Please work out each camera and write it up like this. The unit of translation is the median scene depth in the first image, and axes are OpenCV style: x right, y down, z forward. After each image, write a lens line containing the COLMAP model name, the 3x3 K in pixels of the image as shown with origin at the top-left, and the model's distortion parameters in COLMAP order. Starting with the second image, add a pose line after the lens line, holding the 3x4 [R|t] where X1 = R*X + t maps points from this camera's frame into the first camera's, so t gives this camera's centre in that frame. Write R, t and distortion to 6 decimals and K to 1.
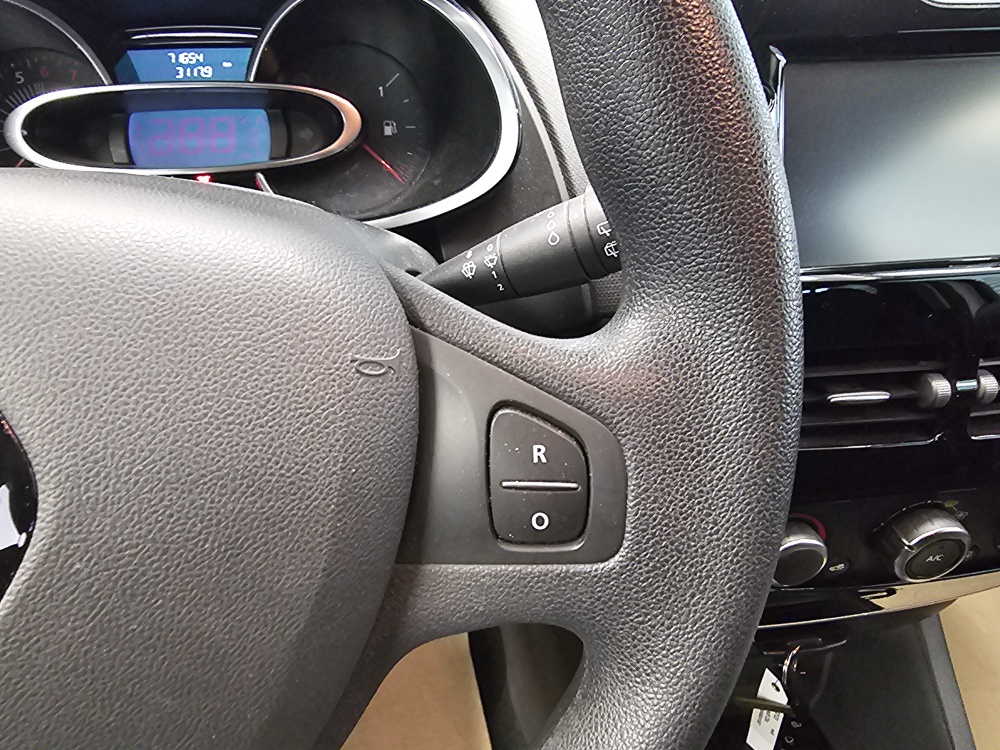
lens RADIAL K [[703.1, 0, 473.4], [0, 703.1, 353.7], [0, 0, 1]] dist [-0.028682, 0.002002]
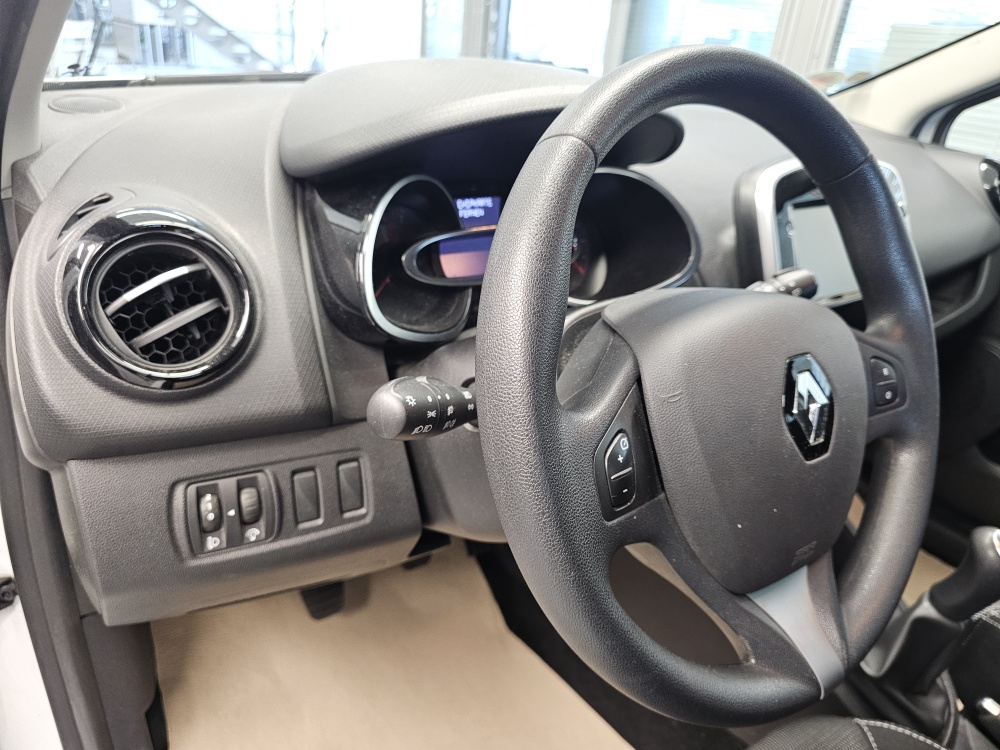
lens RADIAL K [[678.7, 0, 492.9], [0, 678.7, 384.5], [0, 0, 1]] dist [0.055350, -0.061210]
pose [[0.888163, -0.147918, 0.435071, -1.239064], [0.158354, 0.987305, 0.012403, -0.048640], [-0.431382, 0.057879, 0.900311, -0.410983]]
